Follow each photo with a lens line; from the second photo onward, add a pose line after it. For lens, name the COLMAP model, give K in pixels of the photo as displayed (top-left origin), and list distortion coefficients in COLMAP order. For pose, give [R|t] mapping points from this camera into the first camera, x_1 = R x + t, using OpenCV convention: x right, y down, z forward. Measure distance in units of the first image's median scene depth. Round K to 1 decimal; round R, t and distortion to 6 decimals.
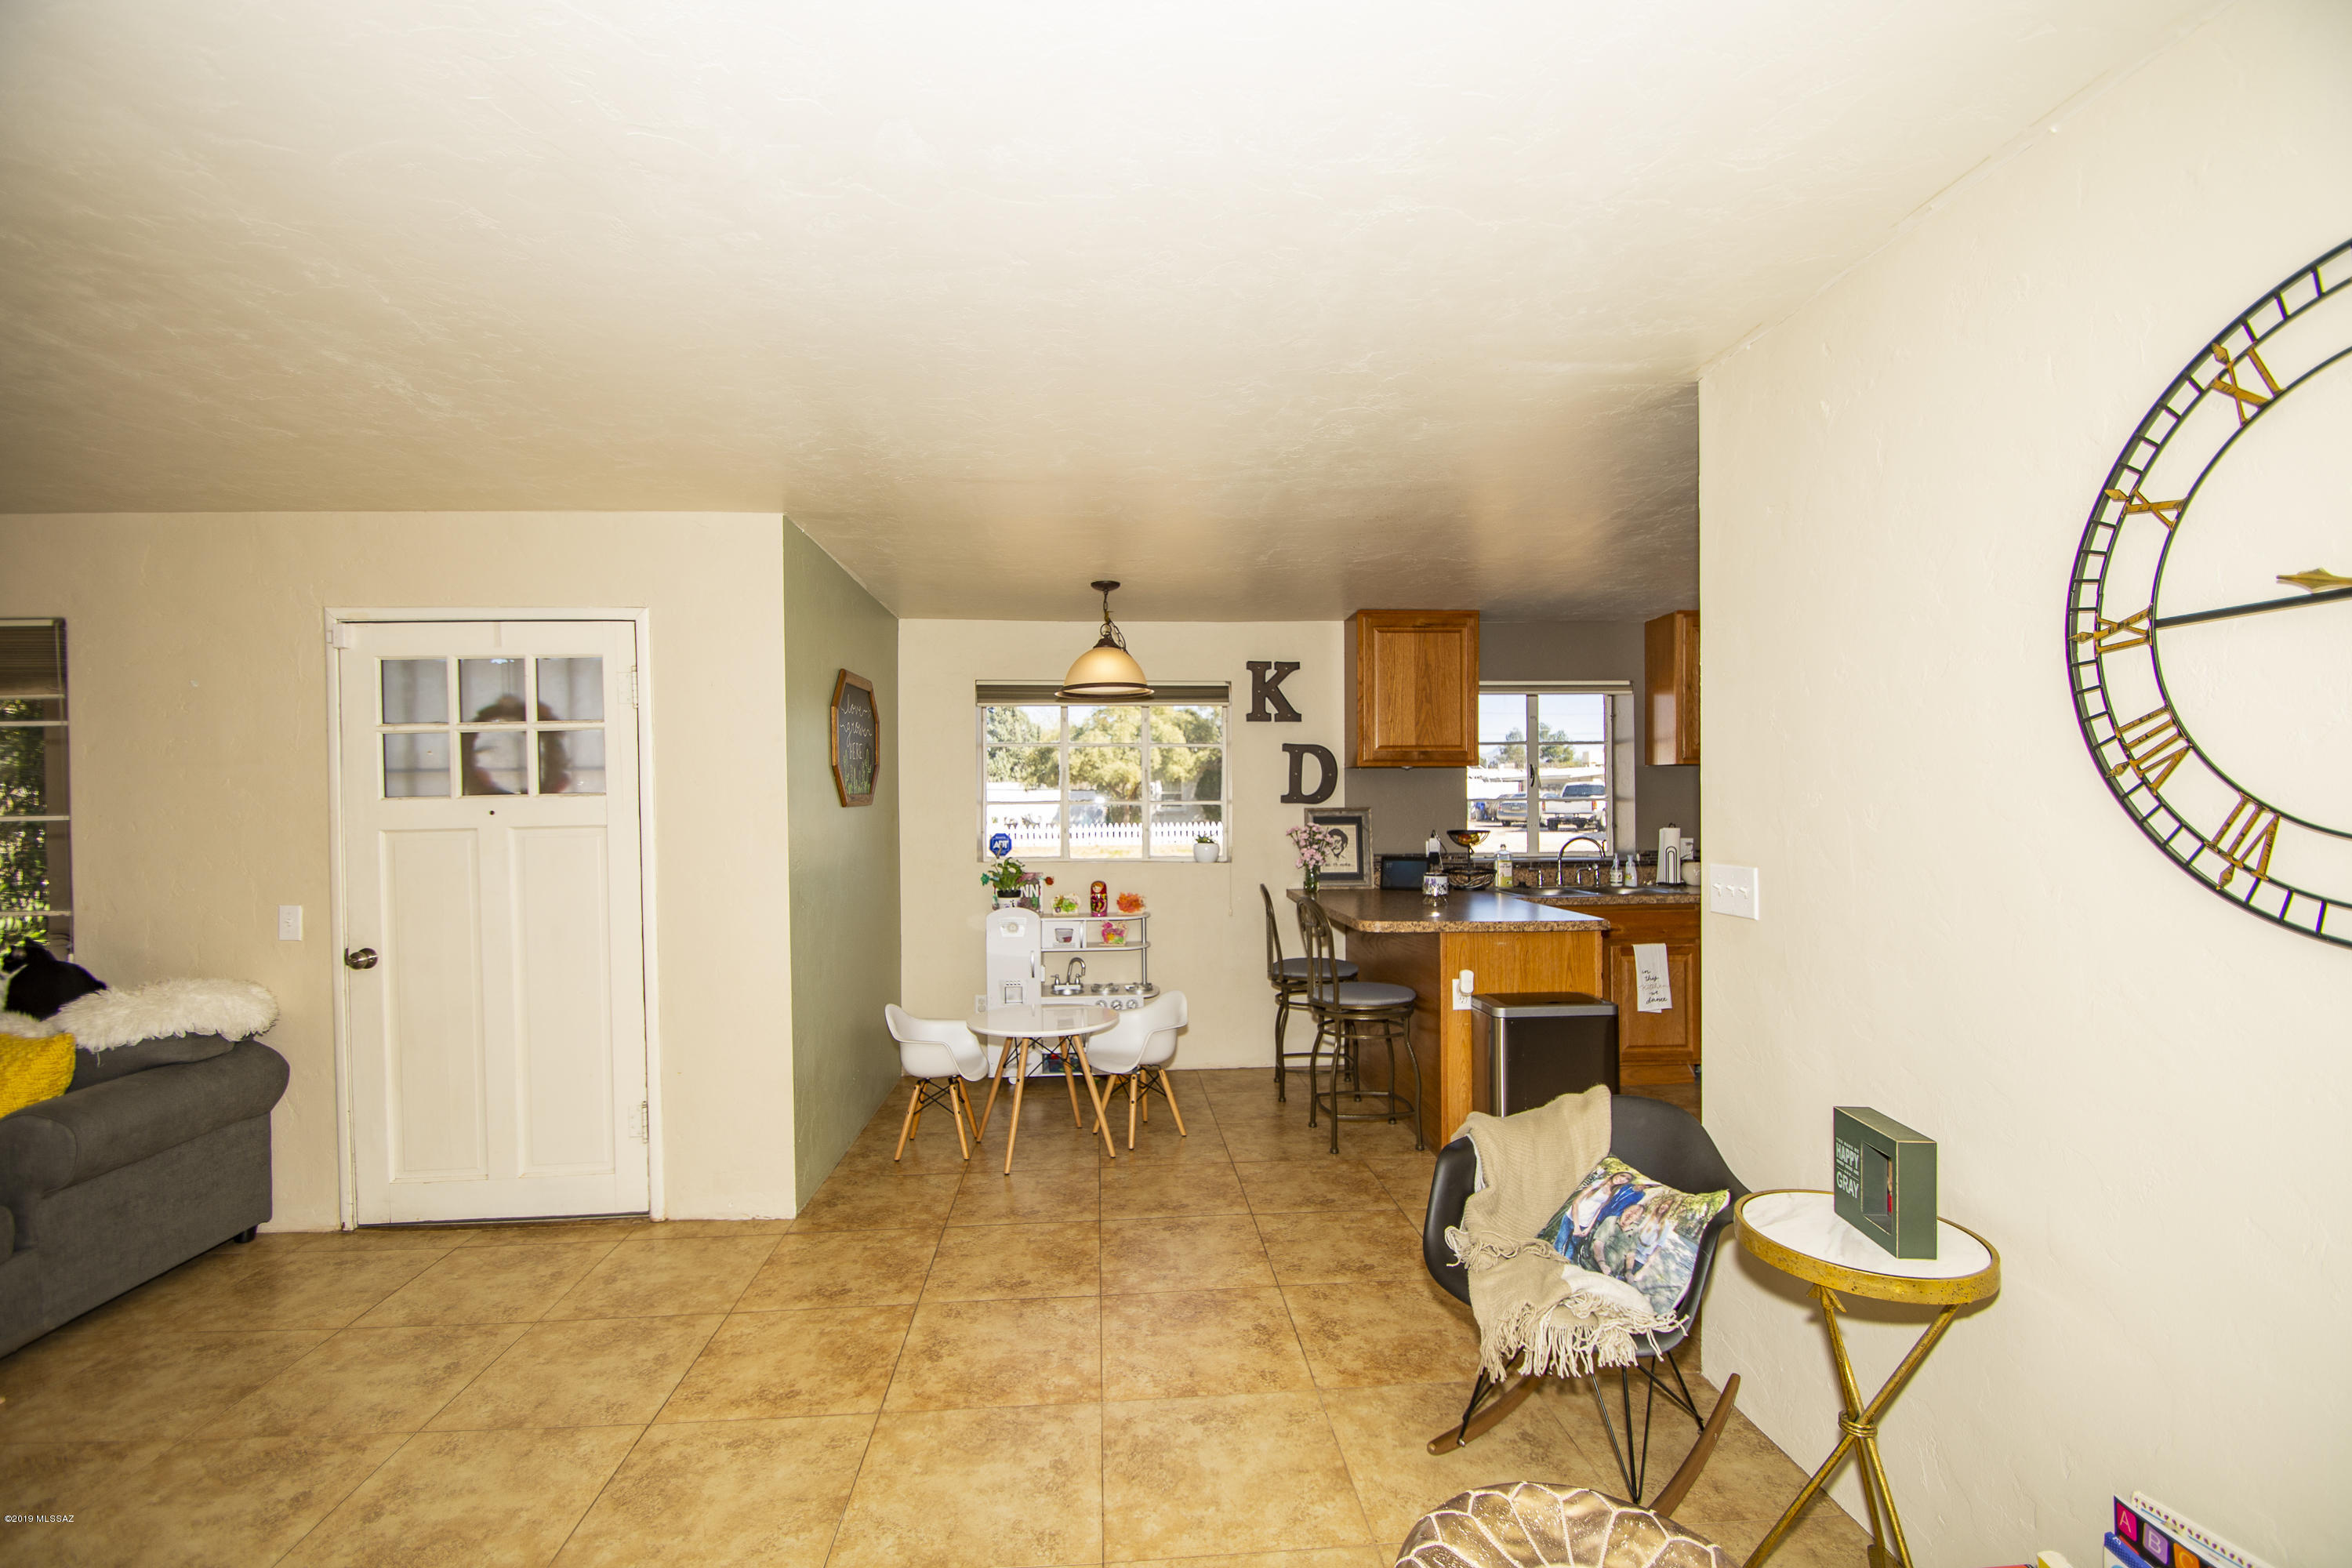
lens RADIAL K [[1067.4, 0, 1168.7], [0, 1067.4, 790.2], [0, 0, 1]] dist [0.001935, -0.005084]
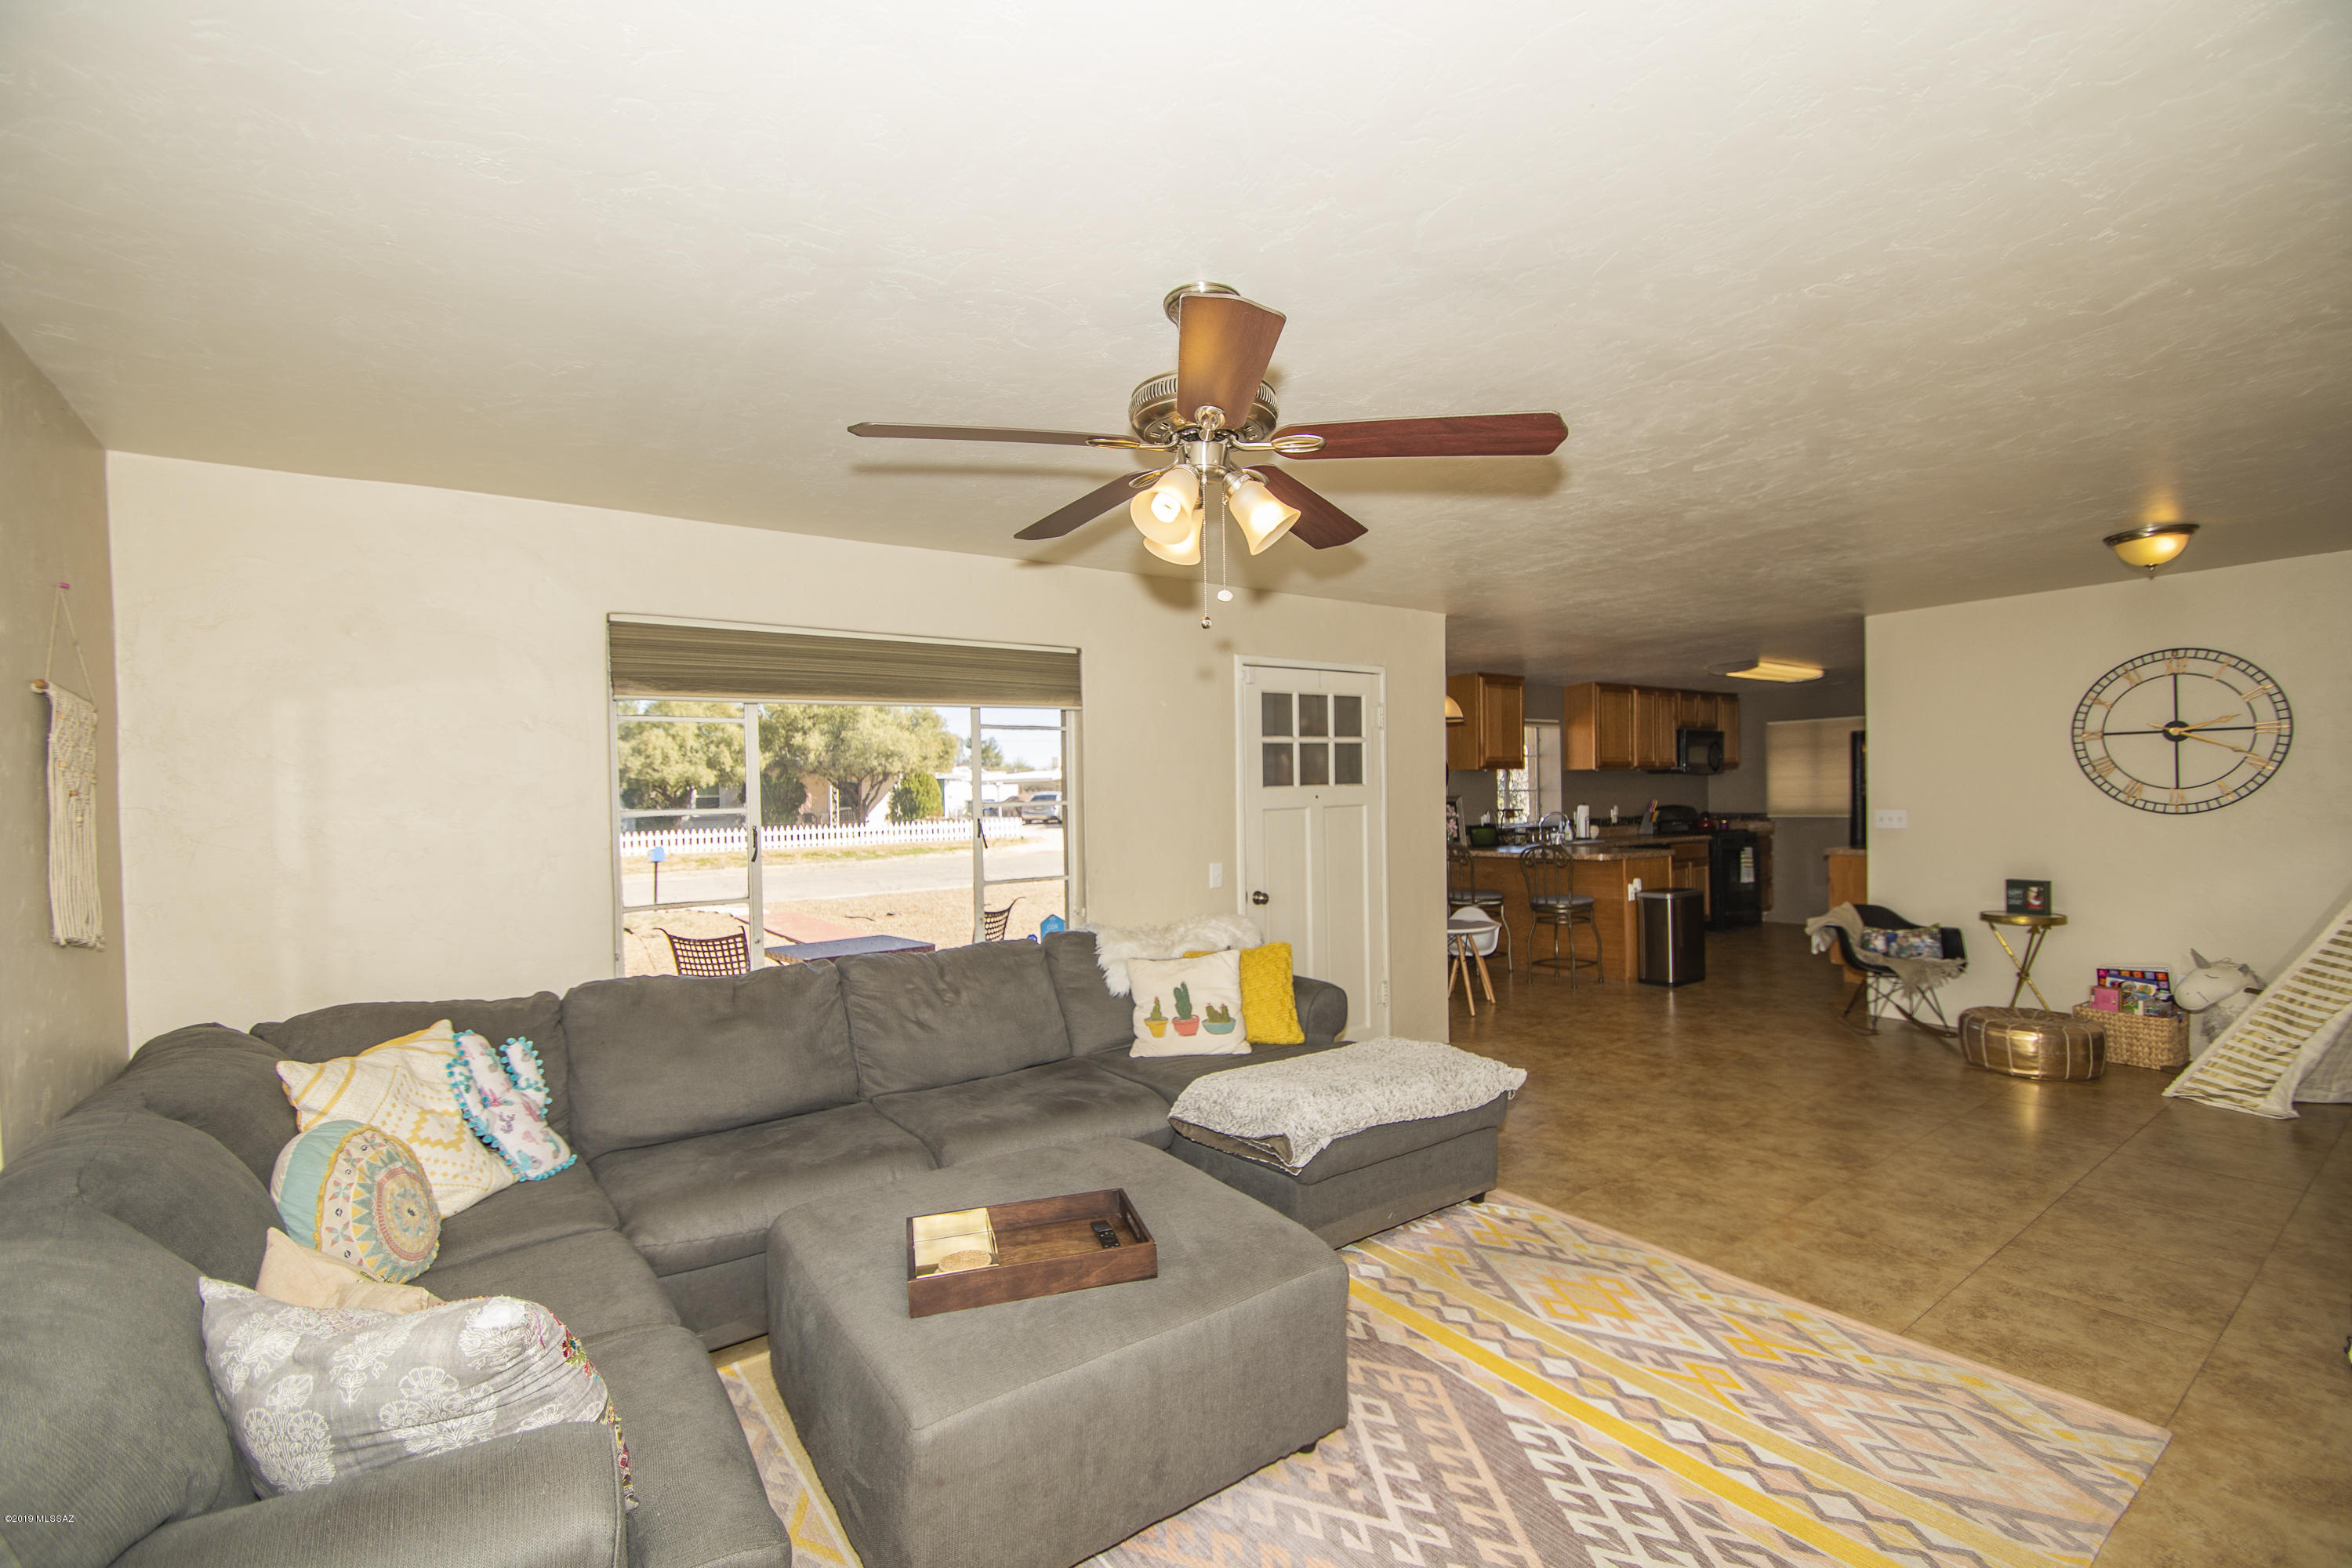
lens RADIAL K [[1067.4, 0, 1170.1], [0, 1067.4, 796.3], [0, 0, 1]] dist [0.001935, -0.005084]
pose [[0.834619, -0.007105, 0.550782, -3.308346], [0.006116, 0.999975, 0.003630, 0.026808], [-0.550794, 0.000339, 0.834641, -0.284721]]
